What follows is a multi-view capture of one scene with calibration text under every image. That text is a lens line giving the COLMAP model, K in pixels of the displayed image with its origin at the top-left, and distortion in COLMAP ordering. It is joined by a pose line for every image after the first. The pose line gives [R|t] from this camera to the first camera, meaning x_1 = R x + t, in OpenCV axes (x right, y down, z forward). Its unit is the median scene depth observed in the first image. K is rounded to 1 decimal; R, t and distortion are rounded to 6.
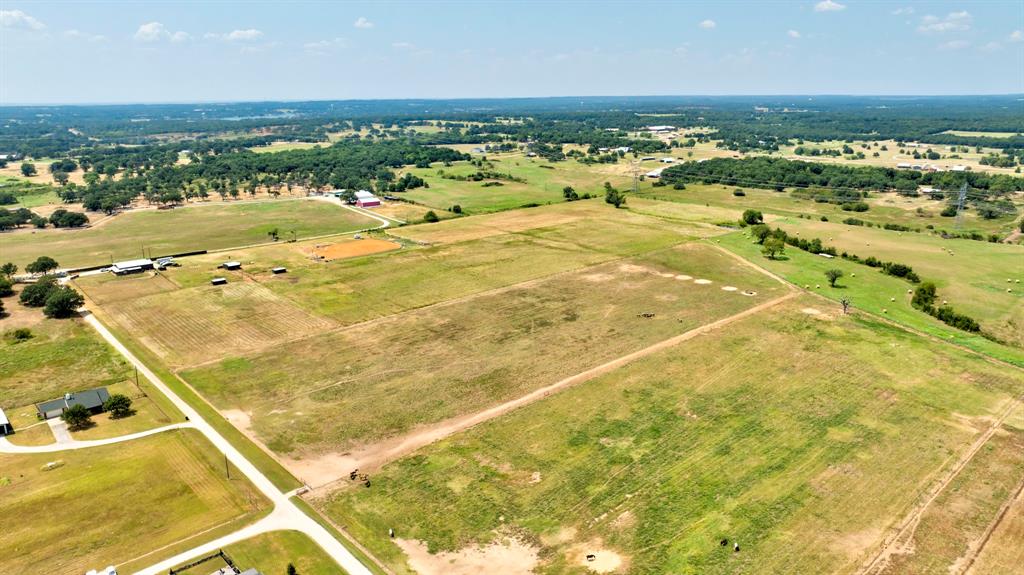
lens RADIAL K [[708.7, 0, 515.1], [0, 708.7, 314.8], [0, 0, 1]] dist [-0.029778, 0.025136]
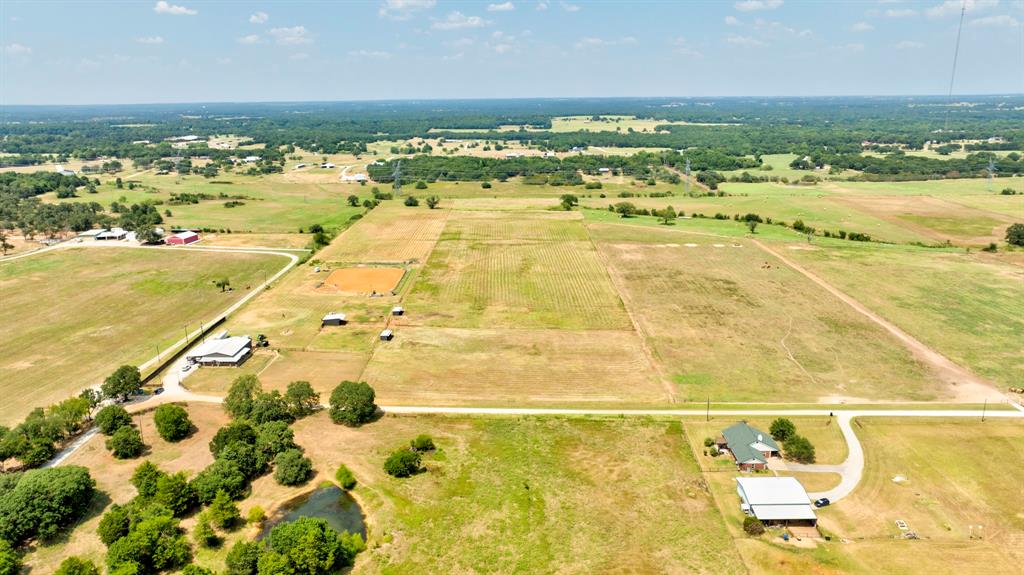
lens RADIAL K [[721.3, 0, 513.3], [0, 721.3, 287.8], [0, 0, 1]] dist [-0.033722, 0.034246]
pose [[0.683278, -0.187781, 0.705598, -1.026494], [0.223021, 0.973856, 0.043206, -0.119048], [-0.695264, 0.127842, 0.707294, 0.412519]]
